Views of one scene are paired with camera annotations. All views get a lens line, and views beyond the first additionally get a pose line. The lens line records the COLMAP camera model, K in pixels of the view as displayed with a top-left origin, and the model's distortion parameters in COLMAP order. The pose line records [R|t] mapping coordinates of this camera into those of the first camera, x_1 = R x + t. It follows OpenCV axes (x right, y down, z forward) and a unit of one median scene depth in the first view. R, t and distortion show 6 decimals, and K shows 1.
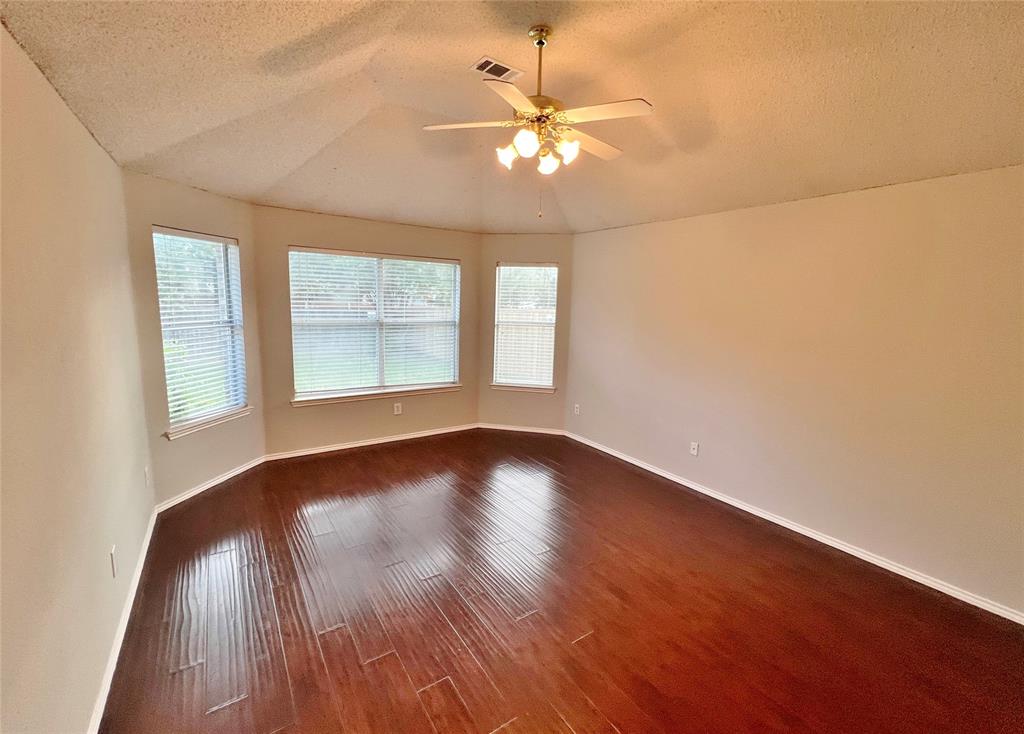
lens RADIAL K [[428.6, 0, 512.0], [0, 428.6, 367.0], [0, 0, 1]] dist [-0.001530, -0.000204]
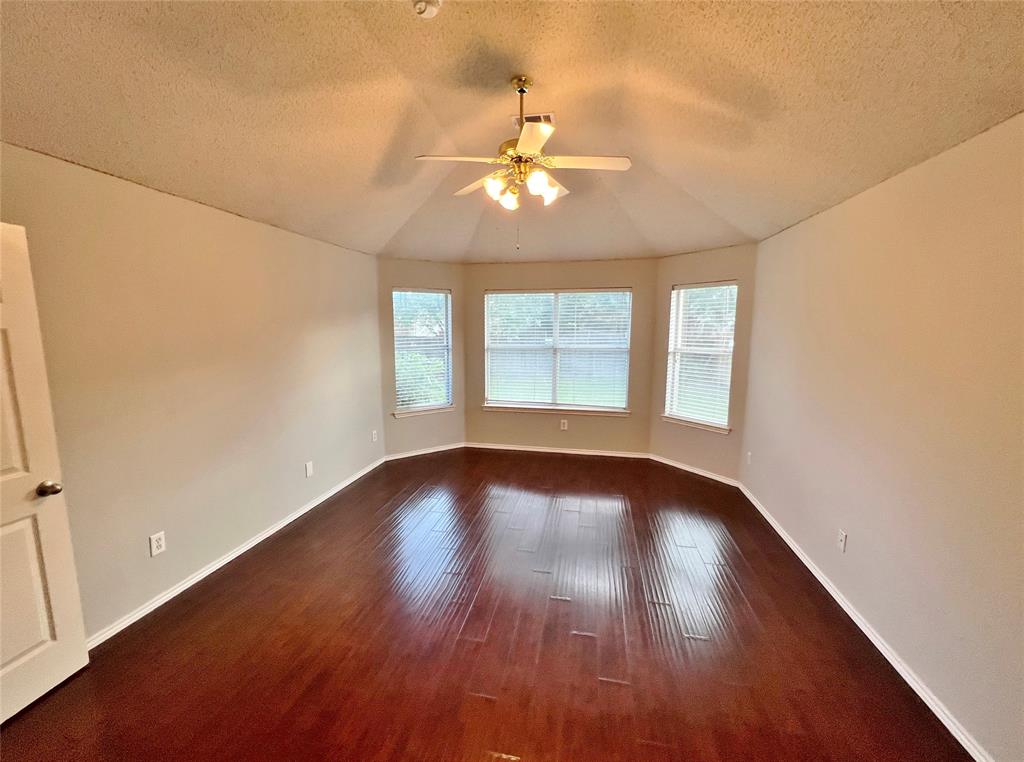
lens RADIAL K [[412.6, 0, 512.0], [0, 412.6, 381.0], [0, 0, 1]] dist [-0.000133, 0.000363]
pose [[0.702791, 0.067976, -0.708142, 0.397483], [-0.090415, 0.995887, 0.005865, -0.011127], [0.705628, 0.059905, 0.706046, 0.133667]]
